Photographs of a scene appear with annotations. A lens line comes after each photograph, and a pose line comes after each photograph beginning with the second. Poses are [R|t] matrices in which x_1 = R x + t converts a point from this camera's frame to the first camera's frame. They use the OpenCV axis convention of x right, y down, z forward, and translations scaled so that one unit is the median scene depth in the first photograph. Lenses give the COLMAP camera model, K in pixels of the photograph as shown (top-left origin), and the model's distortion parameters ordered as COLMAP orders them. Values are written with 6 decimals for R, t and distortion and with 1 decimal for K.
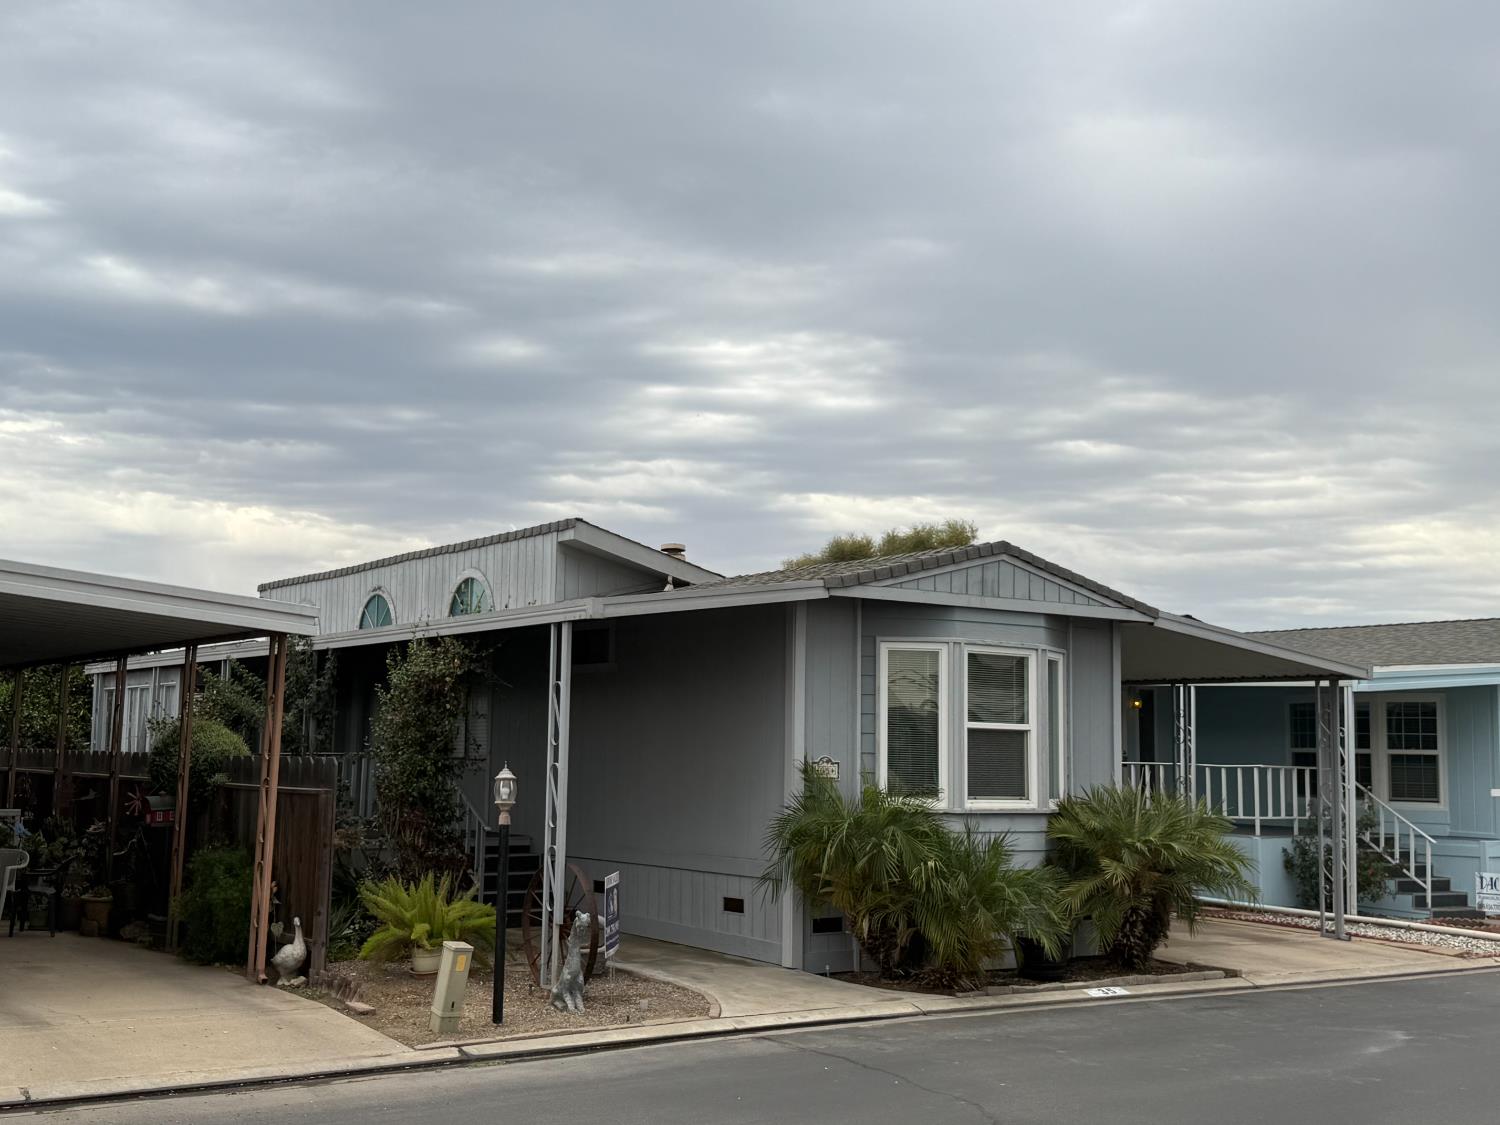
lens RADIAL K [[1732.4, 0, 749.1], [0, 1732.4, 594.5], [0, 0, 1]] dist [0.233143, -0.001158]
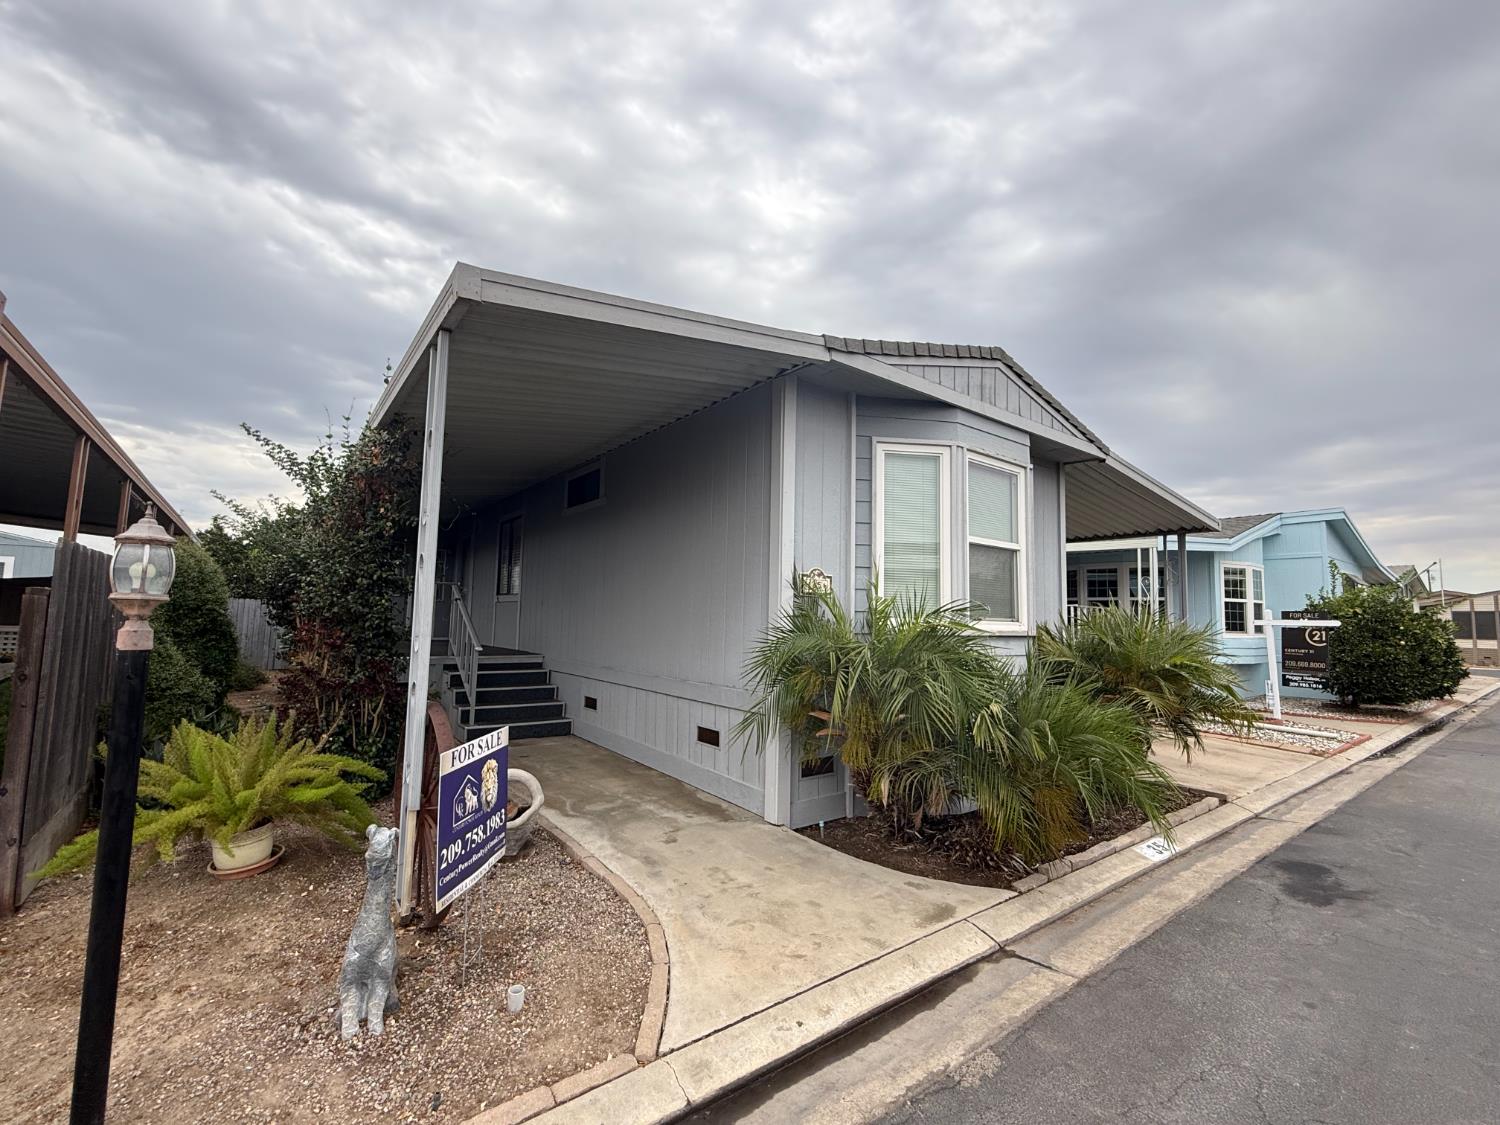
lens RADIAL K [[637.0, 0, 750.6], [0, 637.0, 565.8], [0, 0, 1]] dist [0.000476, -0.000202]
pose [[0.999336, 0.008358, 0.035451, 0.000484], [-0.008673, 0.999924, 0.008751, 0.087192], [-0.035375, -0.009053, 0.999333, 0.673567]]
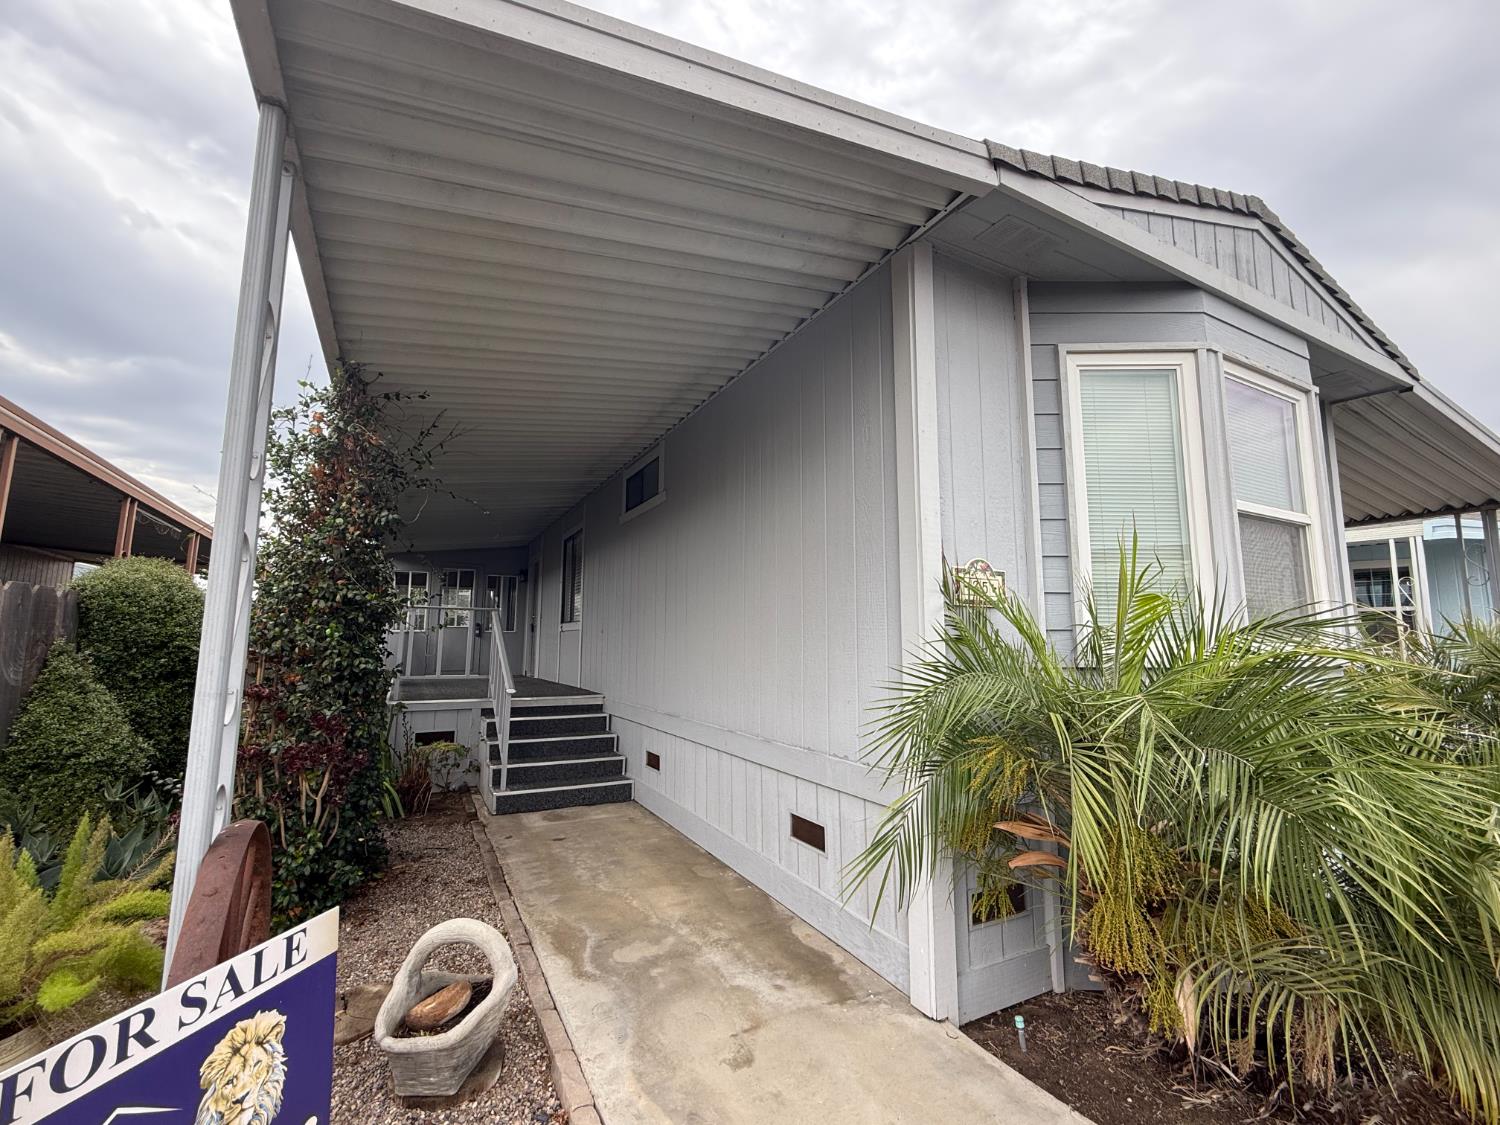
lens RADIAL K [[637.0, 0, 750.6], [0, 637.0, 565.8], [0, 0, 1]] dist [0.000476, -0.000202]
pose [[0.992650, -0.027901, -0.117762, -0.000443], [0.023982, 0.999115, -0.034569, 0.097303], [0.118622, 0.031491, 0.992440, 0.788484]]
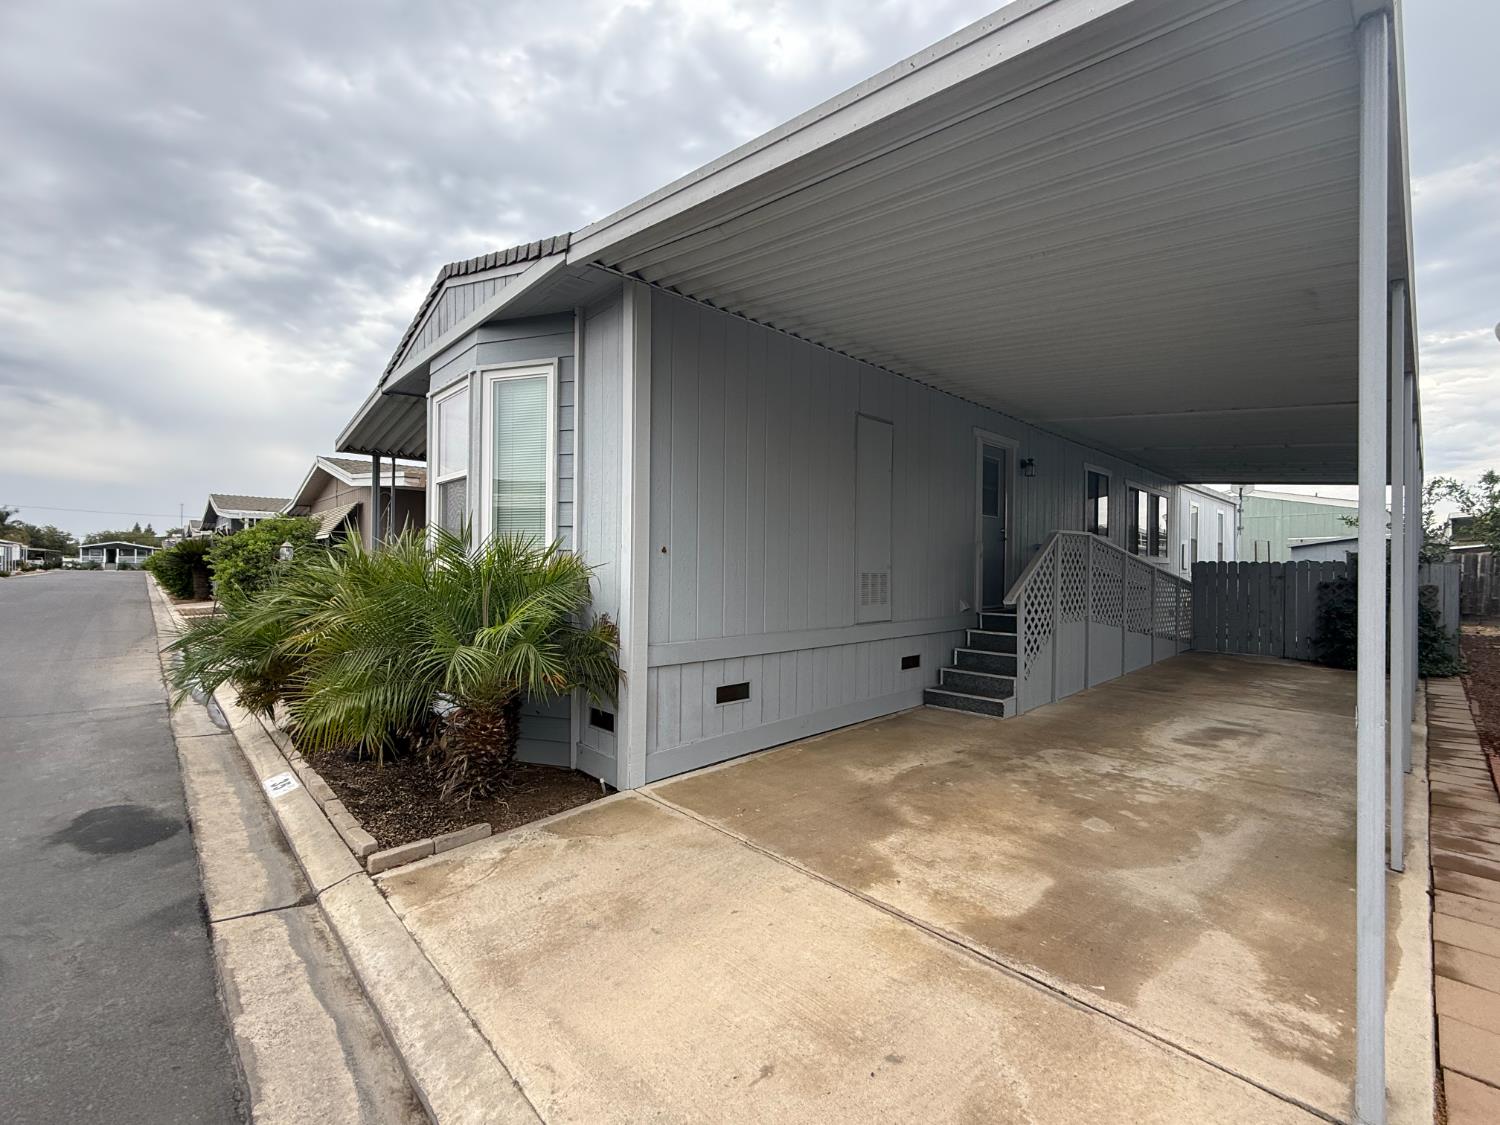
lens RADIAL K [[637.0, 0, 750.6], [0, 637.0, 565.8], [0, 0, 1]] dist [0.000476, -0.000202]
pose [[0.143055, -0.017859, -0.989554, 0.494704], [0.084535, 0.996404, -0.005762, 0.138134], [0.986098, -0.082827, 0.144050, 1.116365]]
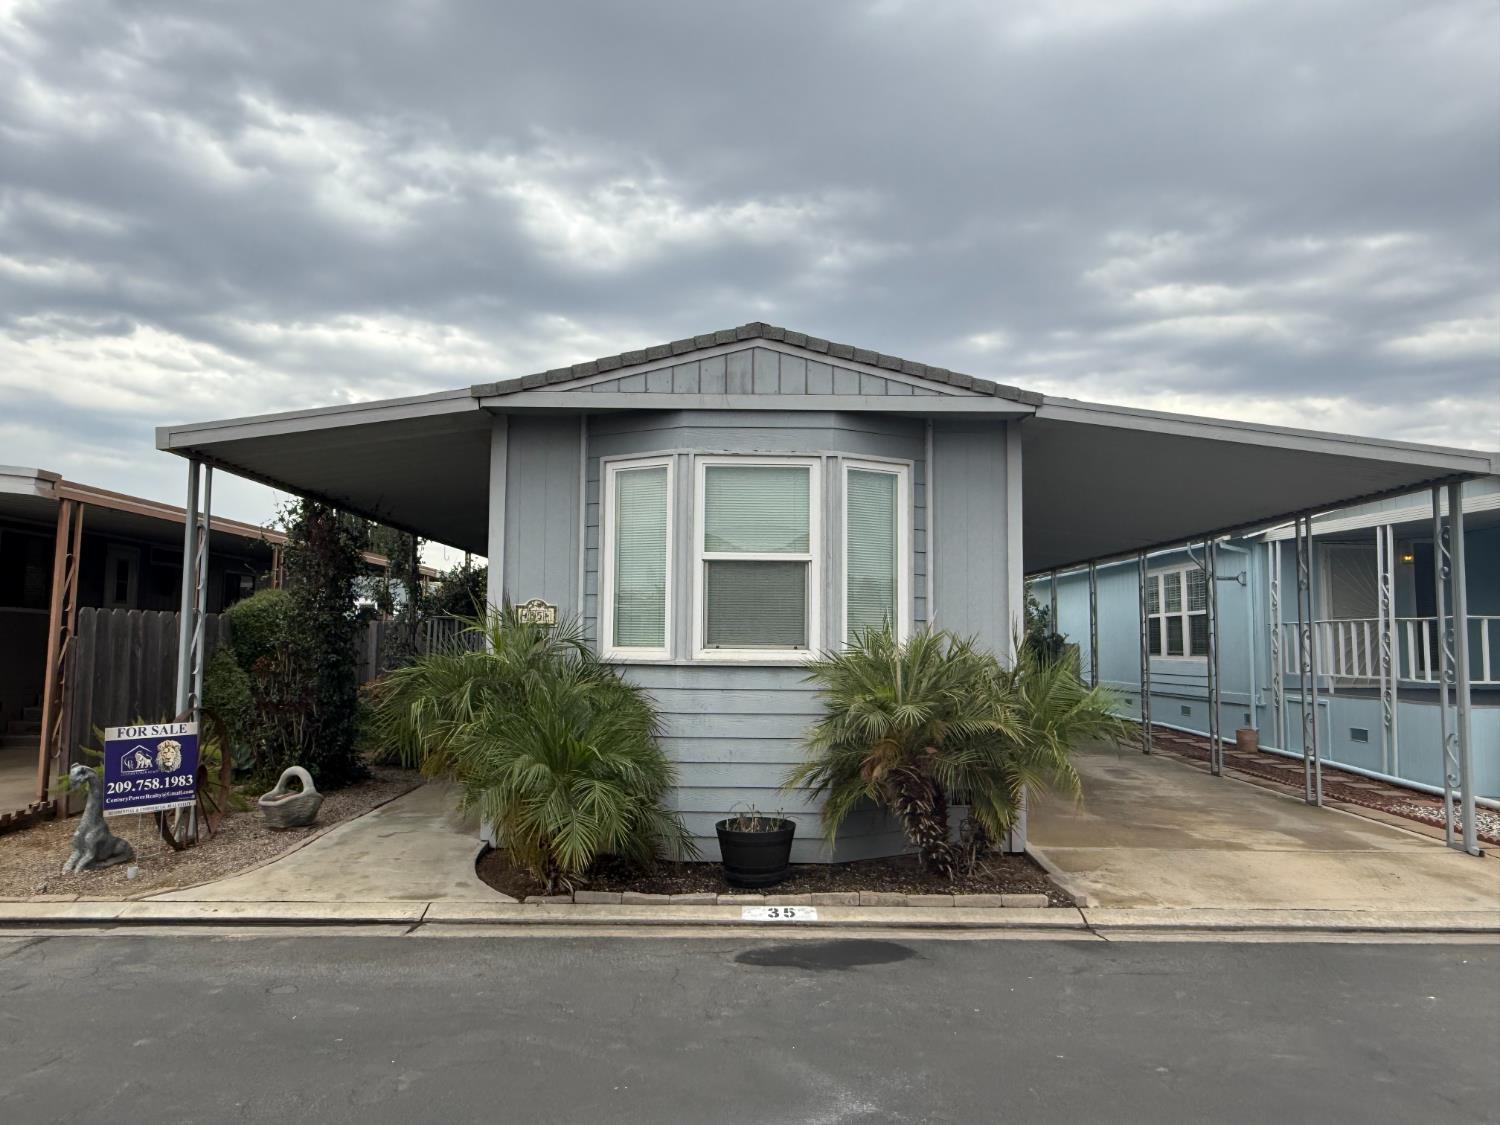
lens RADIAL K [[1040.4, 0, 754.7], [0, 1040.4, 563.3], [0, 0, 1]] dist [0.006321, -0.001948]
pose [[0.821760, -0.052347, -0.567425, 0.415006], [0.057043, 0.998327, -0.009489, 0.084231], [0.566972, -0.024570, 0.823371, 0.621478]]
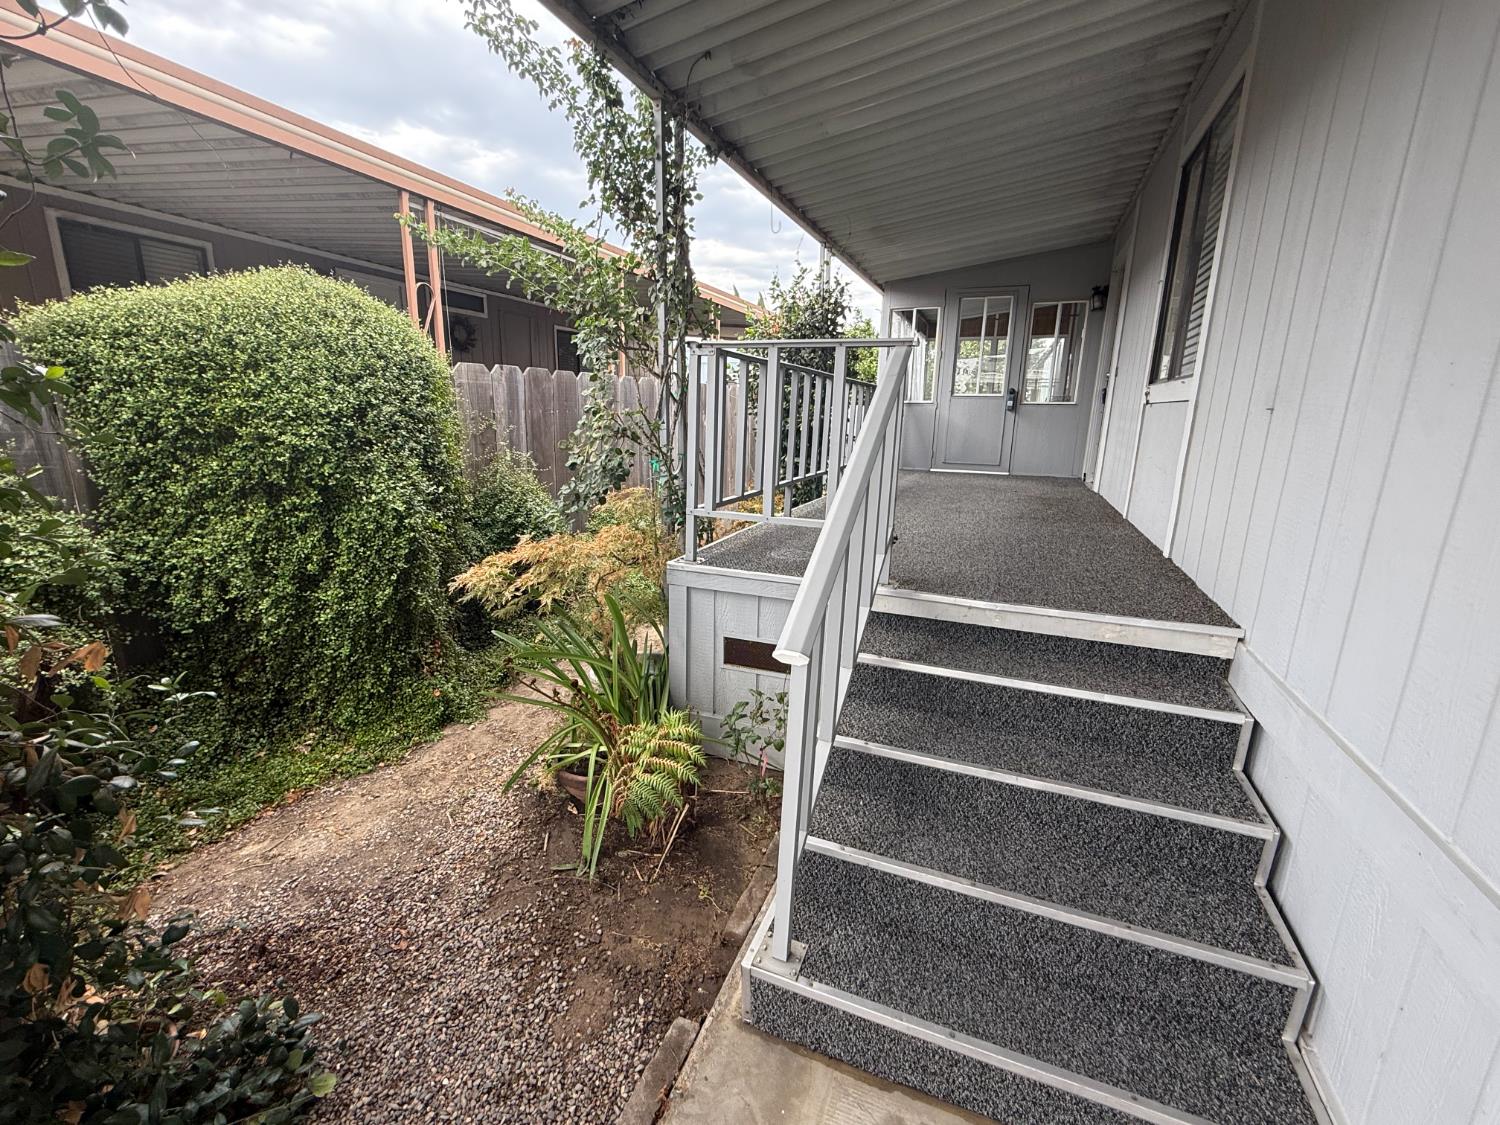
lens RADIAL K [[637.0, 0, 750.6], [0, 637.0, 565.8], [0, 0, 1]] dist [0.000476, -0.000202]
pose [[0.543318, 0.194756, -0.816624, -0.106410], [0.068419, 0.959212, 0.274282, 0.114001], [0.836734, -0.204895, 0.507833, 1.067086]]
